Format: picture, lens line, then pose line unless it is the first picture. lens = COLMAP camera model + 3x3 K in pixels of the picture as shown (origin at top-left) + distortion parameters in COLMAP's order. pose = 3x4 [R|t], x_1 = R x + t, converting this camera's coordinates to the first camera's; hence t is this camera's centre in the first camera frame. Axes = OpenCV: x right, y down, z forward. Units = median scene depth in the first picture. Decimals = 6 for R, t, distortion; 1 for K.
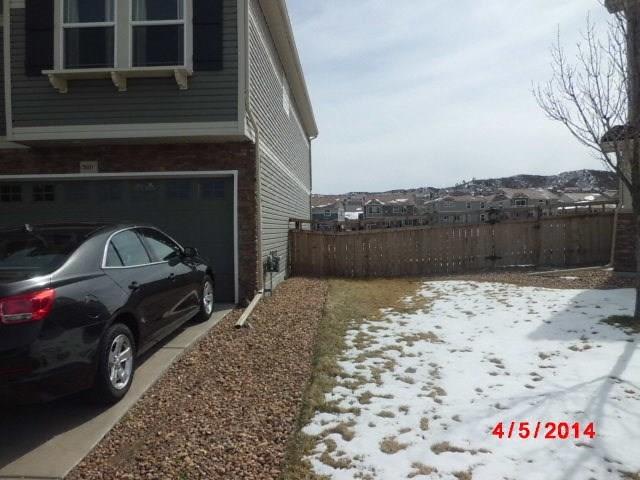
lens RADIAL K [[512.3, 0, 322.1], [0, 512.3, 238.5], [0, 0, 1]] dist [-0.011101, 0.004477]
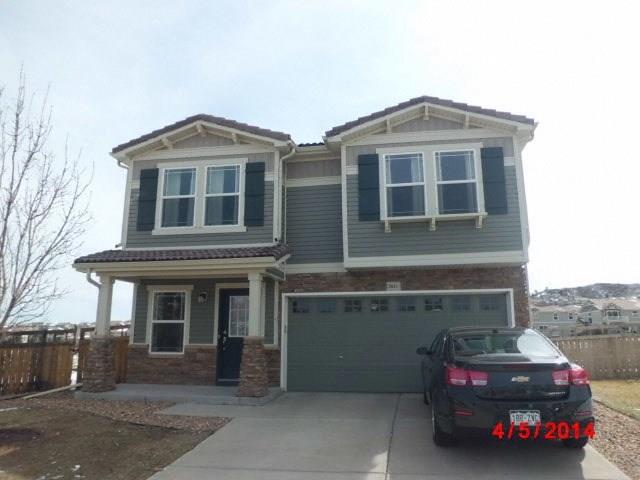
lens RADIAL K [[512.3, 0, 317.5], [0, 512.3, 237.2], [0, 0, 1]] dist [-0.011101, 0.004477]
pose [[0.991212, -0.016033, -0.131305, -0.478438], [-0.012556, 0.976742, -0.214050, 0.021490], [0.131683, 0.213818, 0.967957, -0.329219]]
